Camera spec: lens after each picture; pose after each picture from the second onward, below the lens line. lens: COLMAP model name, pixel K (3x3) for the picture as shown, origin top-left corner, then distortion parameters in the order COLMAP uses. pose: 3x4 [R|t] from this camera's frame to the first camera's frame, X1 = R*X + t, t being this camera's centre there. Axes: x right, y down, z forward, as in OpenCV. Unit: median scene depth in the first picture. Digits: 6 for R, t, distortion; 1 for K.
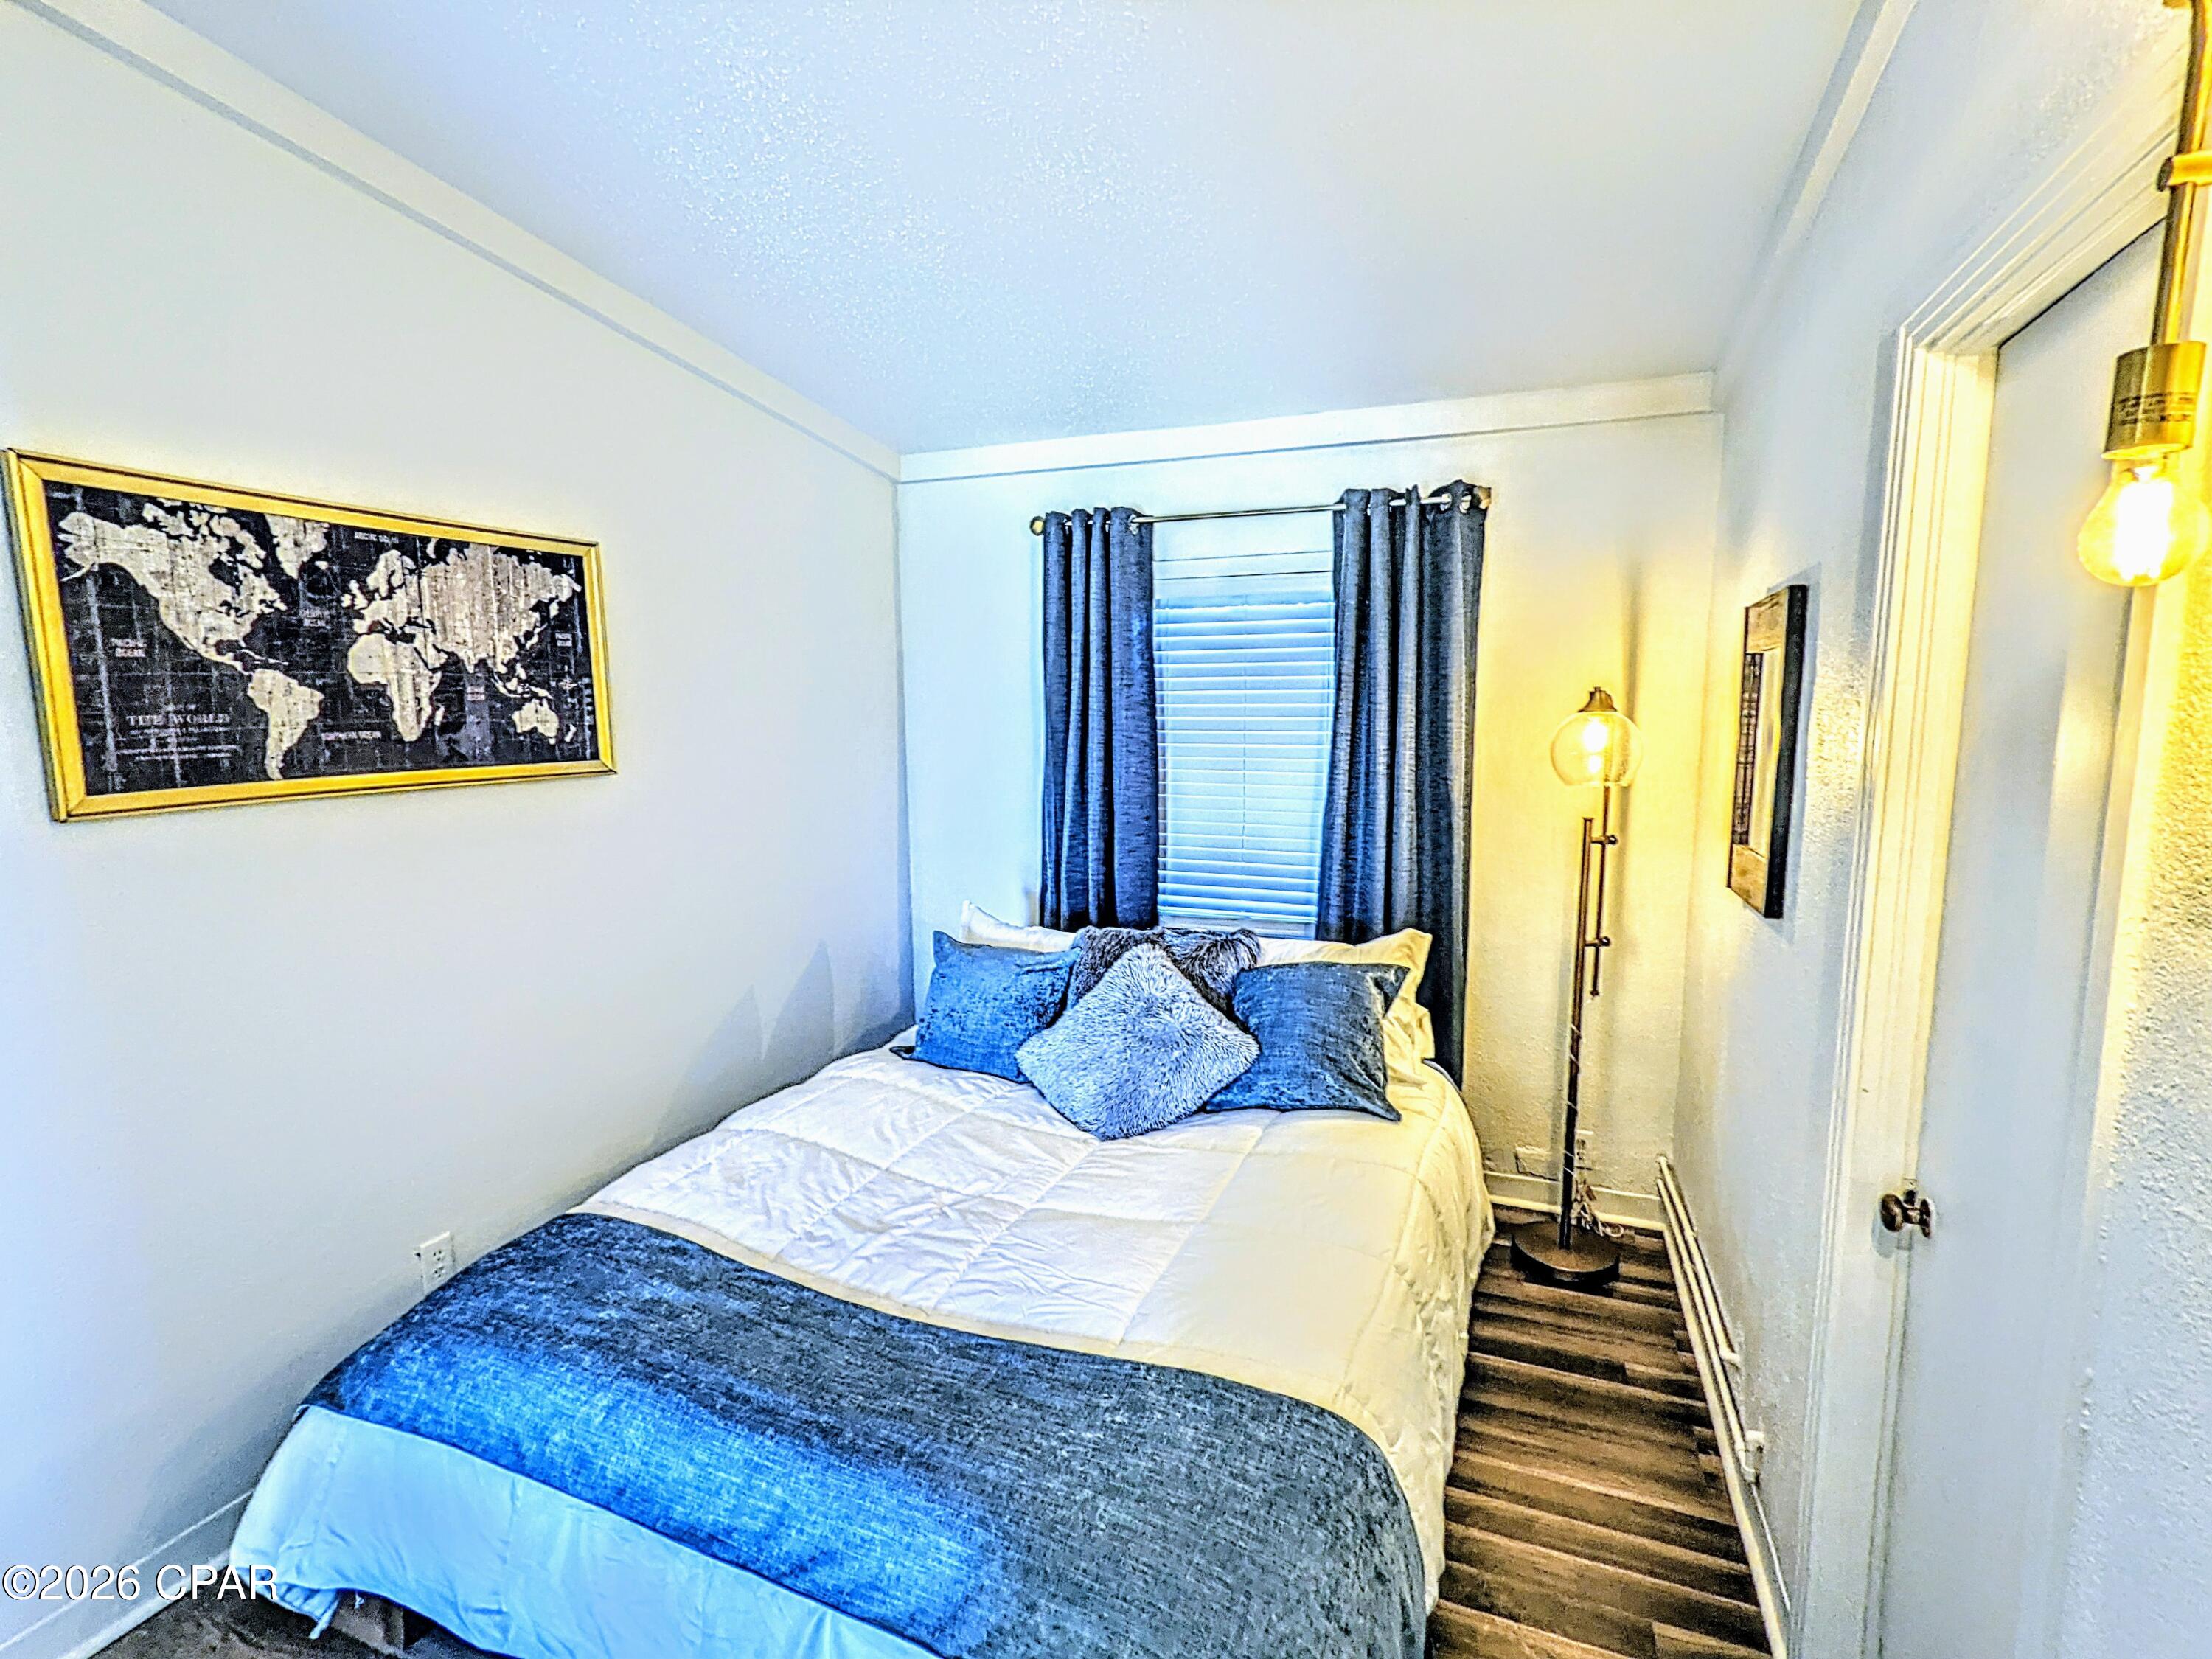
lens RADIAL K [[1042.7, 0, 1108.2], [0, 1042.7, 832.3], [0, 0, 1]] dist [0.015050, 0.000733]
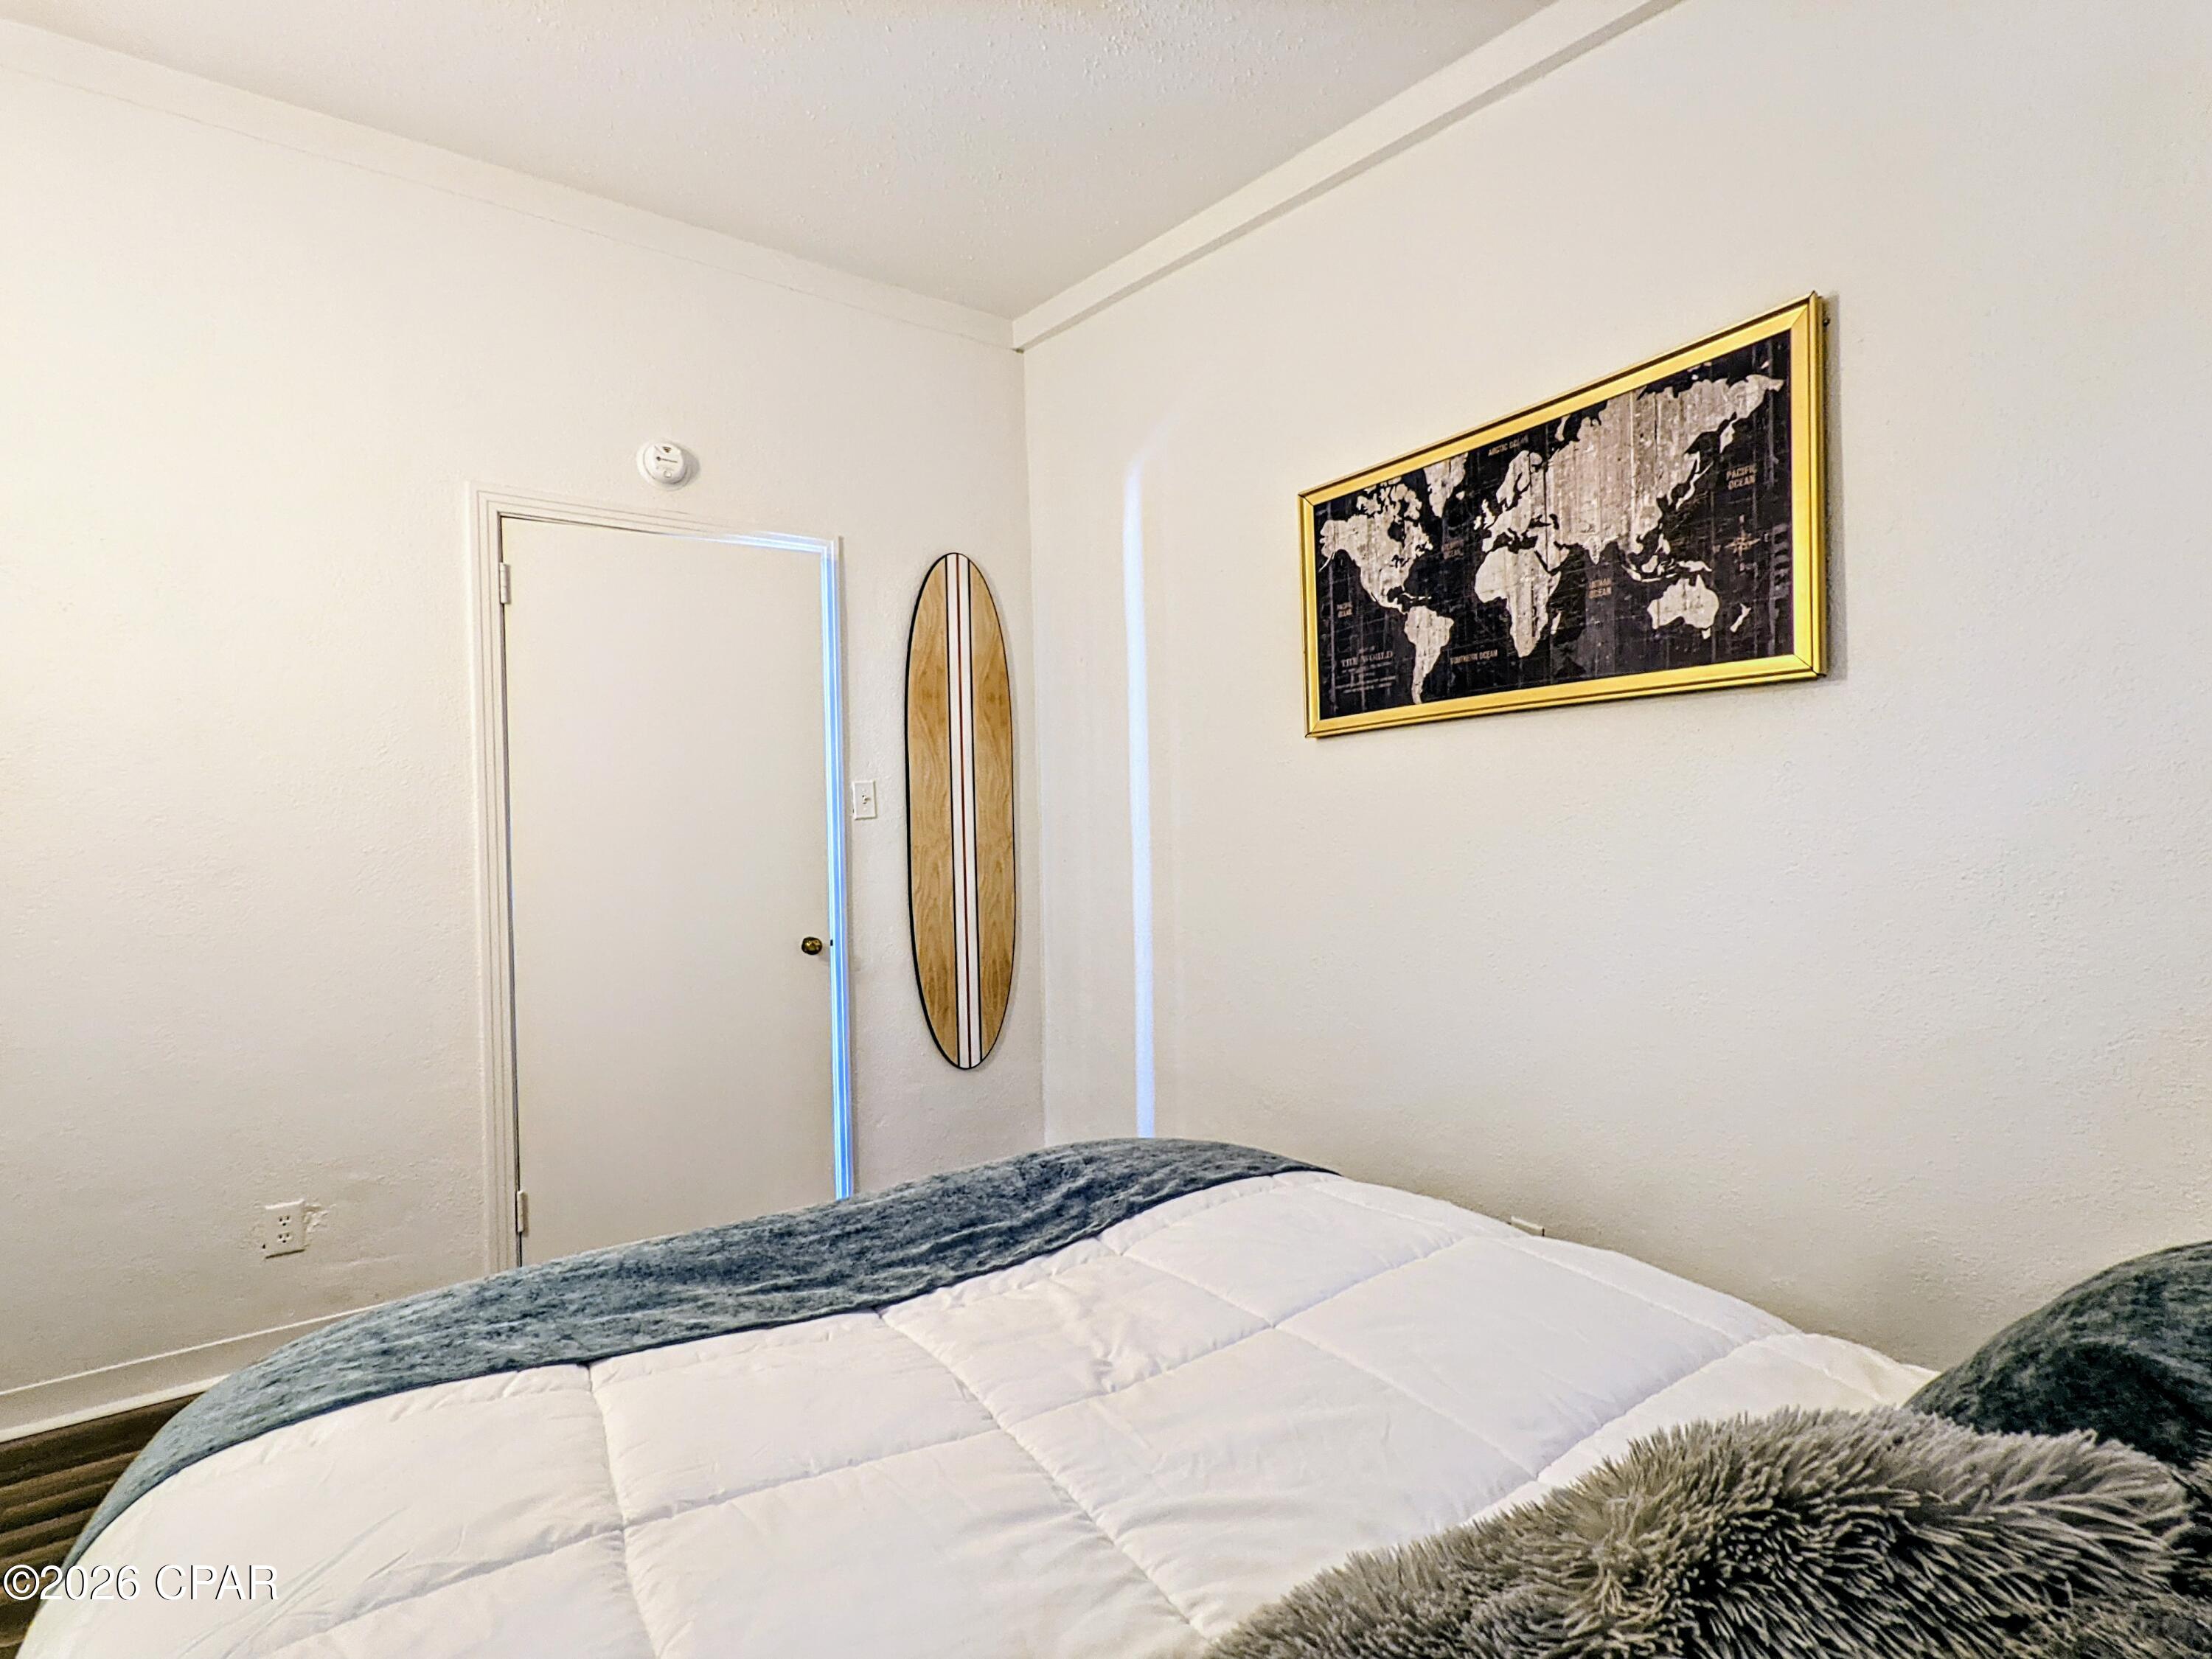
lens RADIAL K [[1042.7, 0, 1106.0], [0, 1042.7, 833.7], [0, 0, 1]] dist [0.015050, 0.000733]
pose [[-0.537398, 0.023750, -0.842994, 0.308670], [-0.082328, 0.993351, 0.080469, 0.023738], [0.839301, 0.112646, -0.531870, 1.223330]]
